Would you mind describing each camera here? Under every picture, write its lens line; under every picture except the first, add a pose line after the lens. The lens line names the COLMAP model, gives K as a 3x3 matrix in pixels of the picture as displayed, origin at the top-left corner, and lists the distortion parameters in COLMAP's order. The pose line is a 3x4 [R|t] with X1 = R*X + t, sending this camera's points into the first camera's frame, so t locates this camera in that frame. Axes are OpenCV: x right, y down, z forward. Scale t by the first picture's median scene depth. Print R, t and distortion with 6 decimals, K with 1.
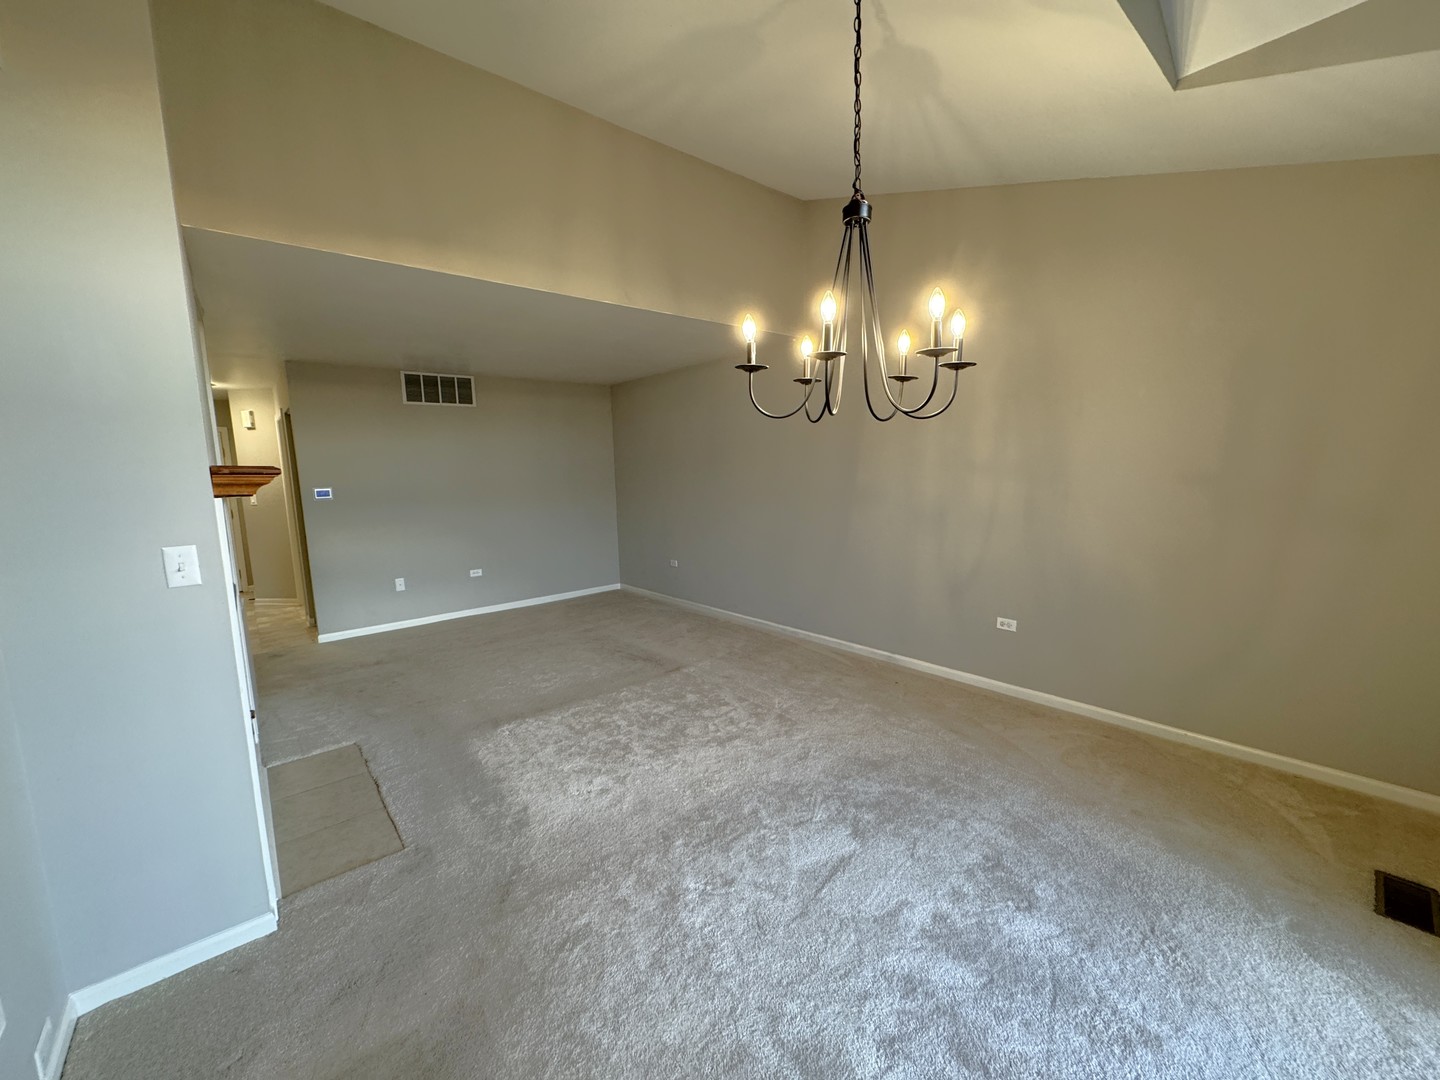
lens RADIAL K [[573.5, 0, 718.9], [0, 573.5, 540.7], [0, 0, 1]] dist [-0.000123, -0.000258]
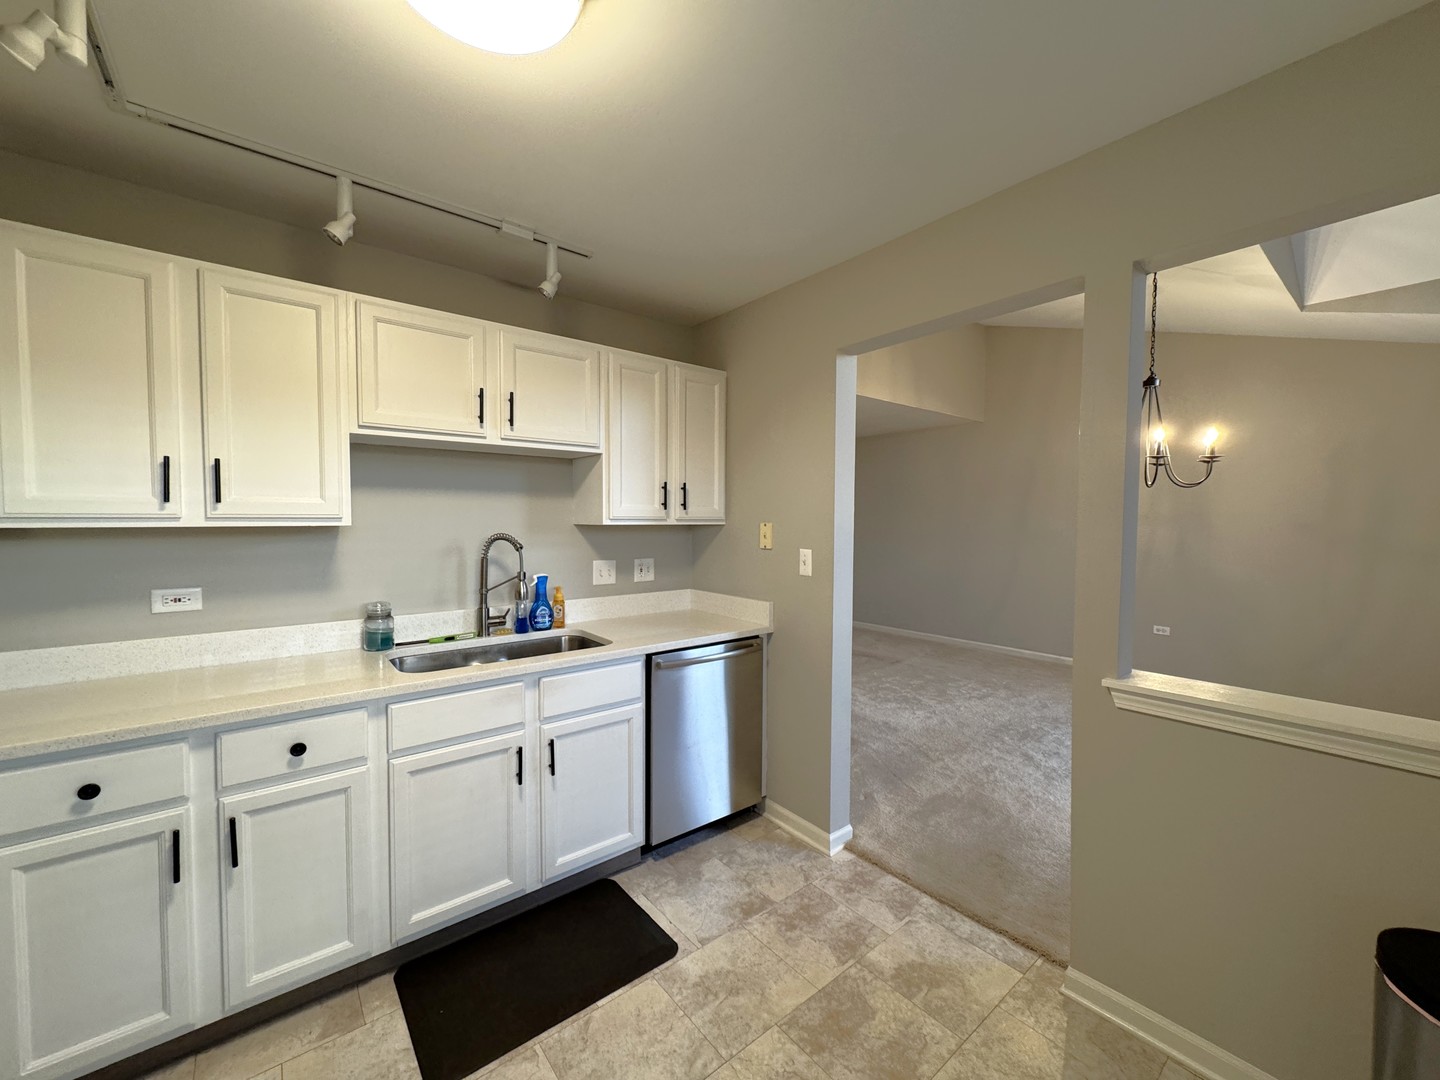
lens RADIAL K [[573.5, 0, 718.9], [0, 573.5, 540.7], [0, 0, 1]] dist [-0.000123, -0.000258]
pose [[0.999115, 0.030843, -0.028598, -0.623244], [-0.033320, 0.995330, -0.090599, 0.104205], [0.025670, 0.091472, 0.995477, -0.504469]]
